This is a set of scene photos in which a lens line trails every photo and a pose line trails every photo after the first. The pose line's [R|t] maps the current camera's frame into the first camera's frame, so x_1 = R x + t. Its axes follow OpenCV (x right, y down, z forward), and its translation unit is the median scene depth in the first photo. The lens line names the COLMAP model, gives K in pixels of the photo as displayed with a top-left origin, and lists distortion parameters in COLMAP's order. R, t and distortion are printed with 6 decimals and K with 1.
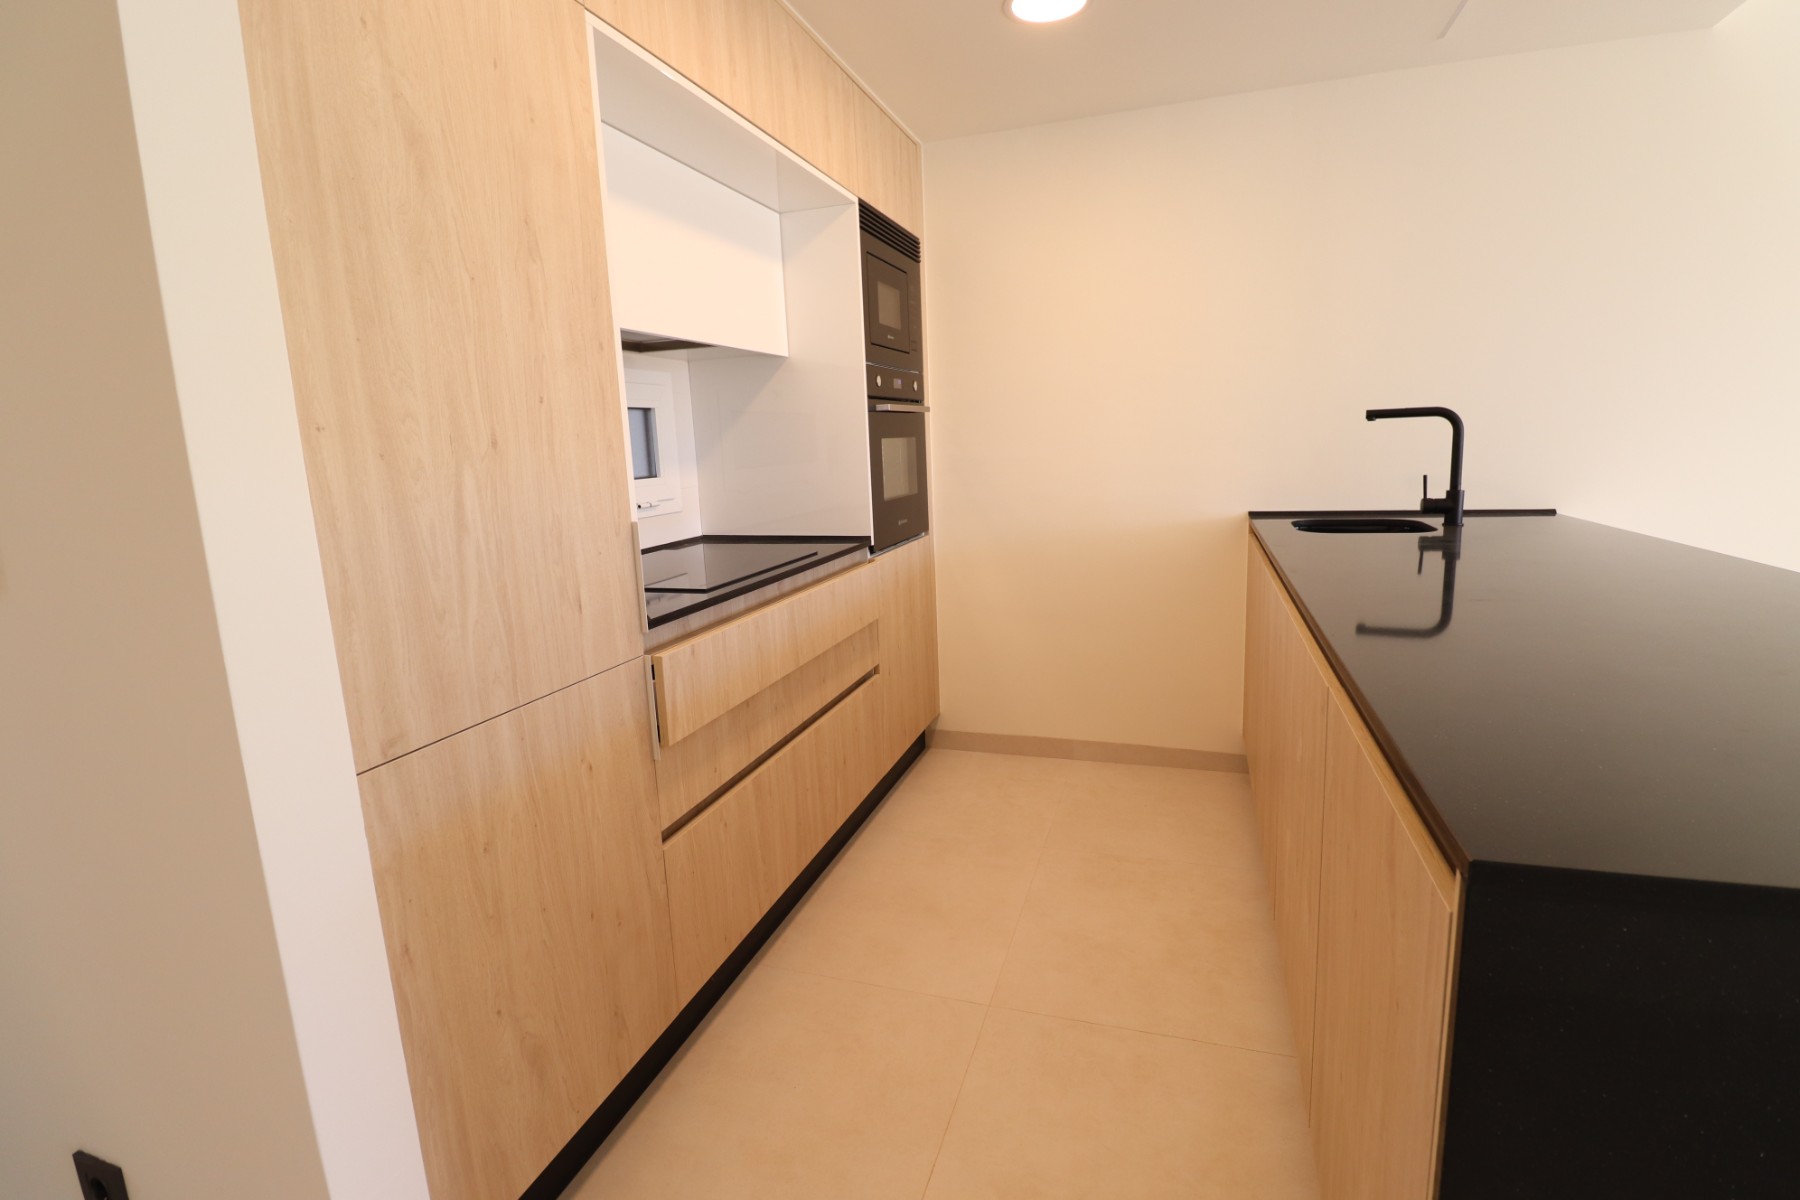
lens RADIAL K [[842.5, 0, 900.0], [0, 842.5, 600.0], [0, 0, 1]] dist [-0.001270, -0.014450]
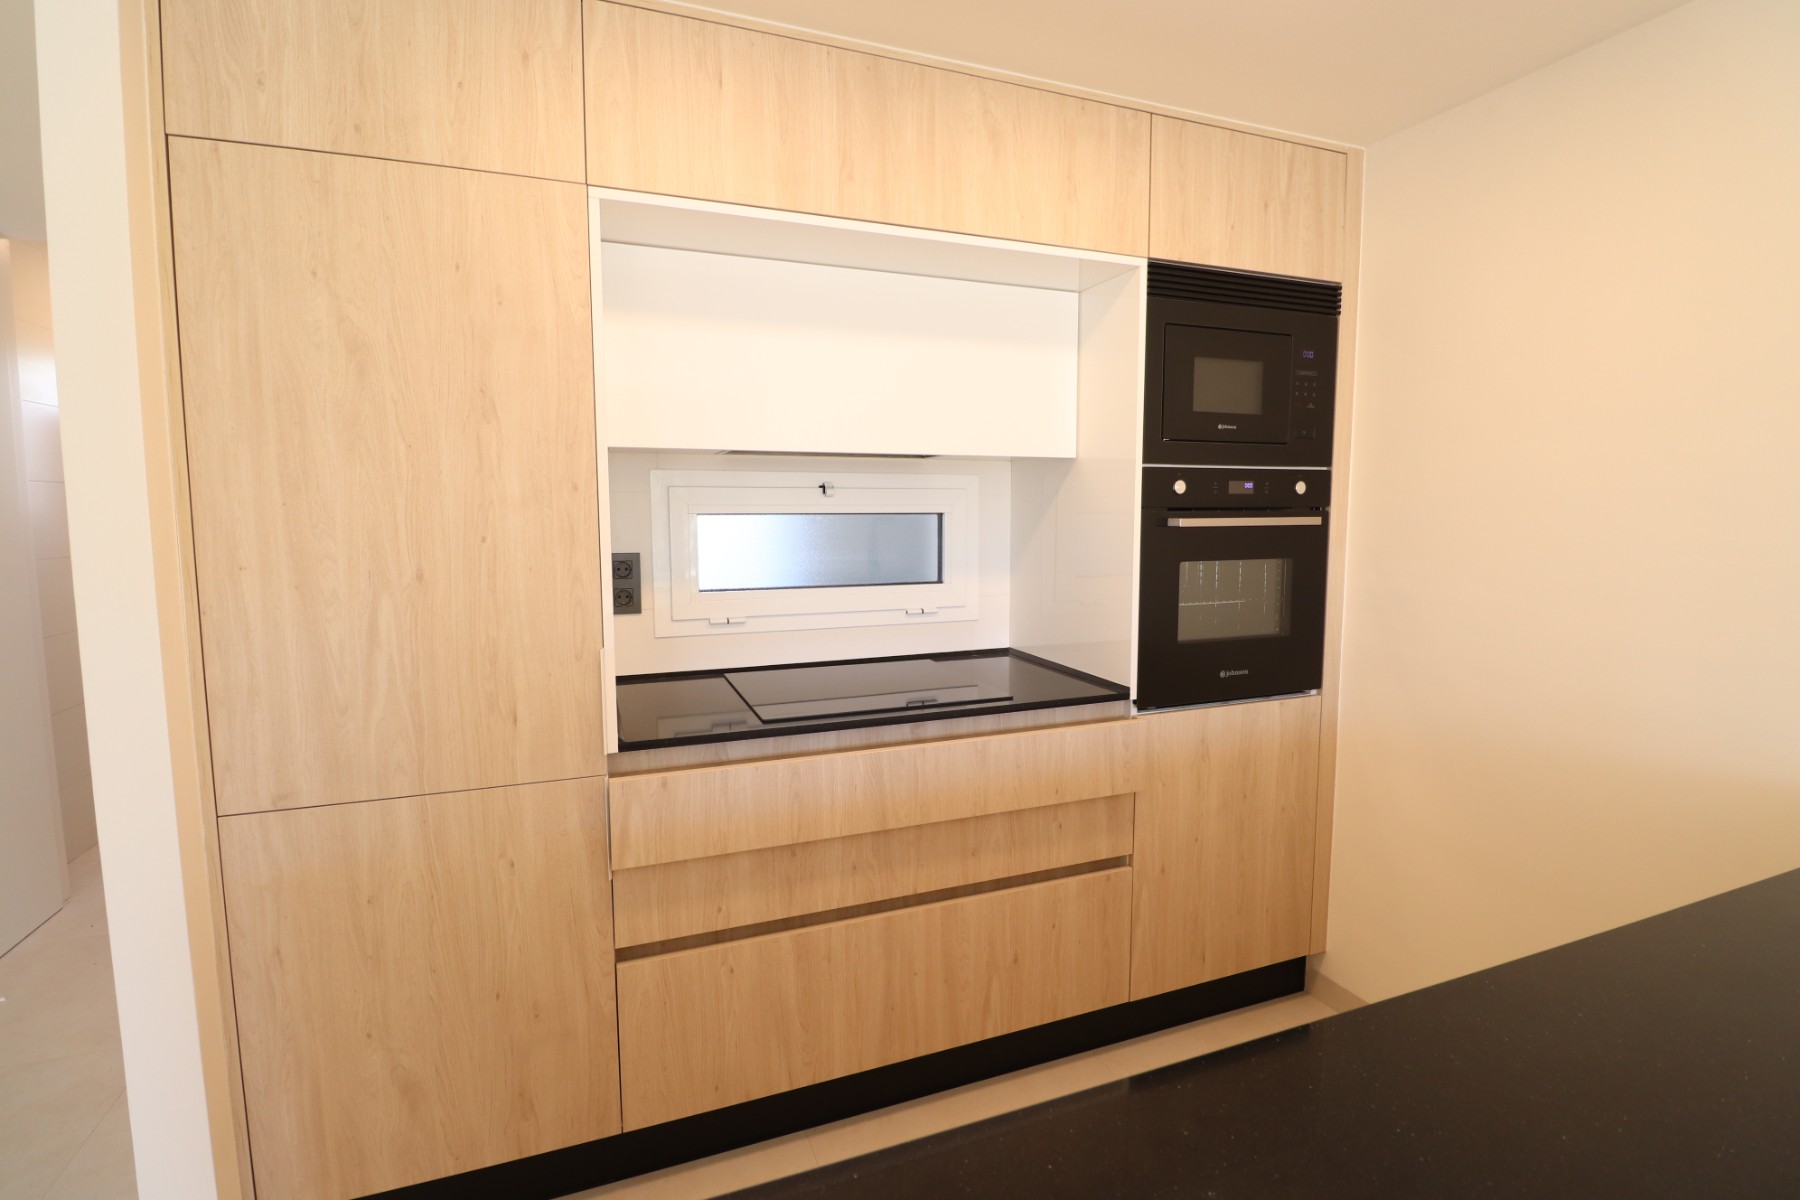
lens RADIAL K [[842.5, 0, 900.0], [0, 842.5, 600.0], [0, 0, 1]] dist [-0.001270, -0.014450]
pose [[0.638130, 0.120187, -0.760490, 0.835960], [-0.166784, 0.985866, 0.015855, -0.271772], [0.751647, 0.116720, 0.649156, 0.695048]]
